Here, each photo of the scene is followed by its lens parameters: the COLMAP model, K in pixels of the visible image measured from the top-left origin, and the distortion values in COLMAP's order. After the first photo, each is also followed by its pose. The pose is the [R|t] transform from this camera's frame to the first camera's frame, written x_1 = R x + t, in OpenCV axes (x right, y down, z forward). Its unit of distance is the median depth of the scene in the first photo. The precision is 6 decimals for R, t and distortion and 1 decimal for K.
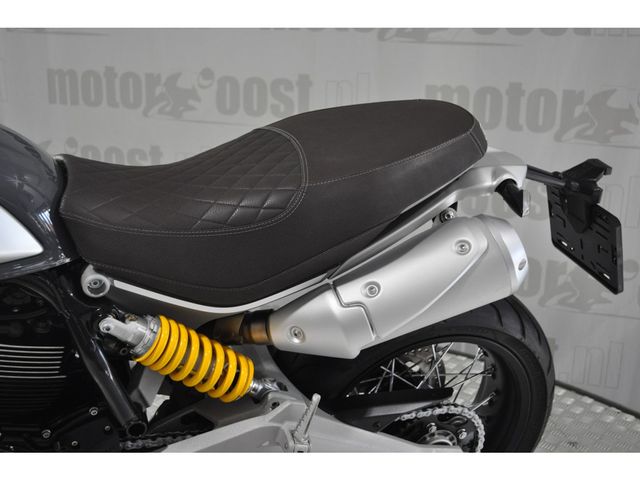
lens RADIAL K [[820.5, 0, 319.8], [0, 820.5, 236.3], [0, 0, 1]] dist [-0.012706, 0.000000]
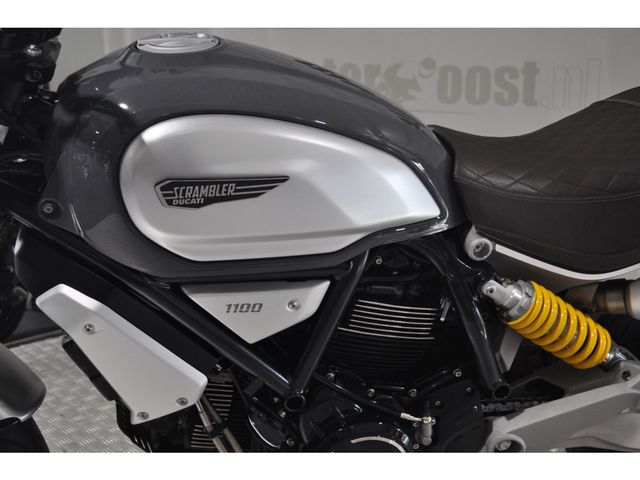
lens RADIAL K [[820.5, 0, 320.8], [0, 820.5, 243.2], [0, 0, 1]] dist [-0.012706, 0.000000]
pose [[0.989928, 0.009919, -0.141225, -0.299340], [-0.009091, 0.999938, 0.006501, 0.043807], [0.141281, -0.005152, 0.989956, -0.050325]]
